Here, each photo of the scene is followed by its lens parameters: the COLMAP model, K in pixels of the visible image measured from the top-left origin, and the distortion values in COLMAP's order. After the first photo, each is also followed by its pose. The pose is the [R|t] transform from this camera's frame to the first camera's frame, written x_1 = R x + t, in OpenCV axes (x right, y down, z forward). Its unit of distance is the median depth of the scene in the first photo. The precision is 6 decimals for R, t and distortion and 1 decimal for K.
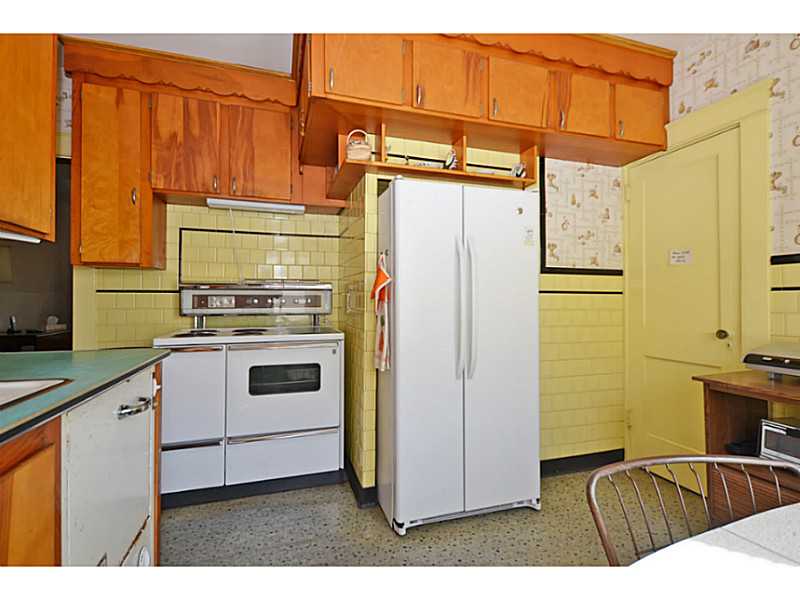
lens RADIAL K [[391.7, 0, 400.0], [0, 391.7, 300.0], [0, 0, 1]] dist [0.001949, -0.000334]
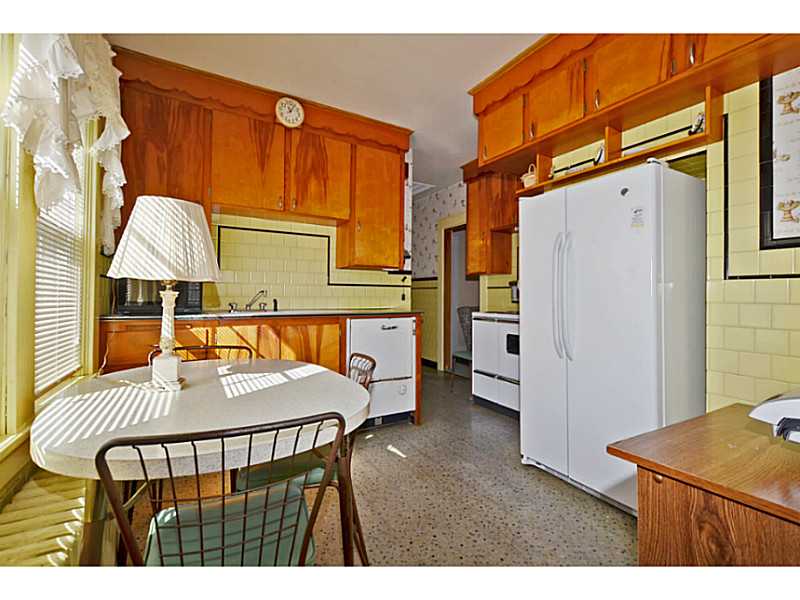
lens RADIAL K [[391.7, 0, 400.0], [0, 391.7, 300.0], [0, 0, 1]] dist [0.001949, -0.000334]
pose [[0.171787, 0.012961, -0.985049, 1.059193], [-0.013772, 0.999847, 0.010754, 0.025222], [0.985038, 0.011719, 0.171939, 0.295532]]
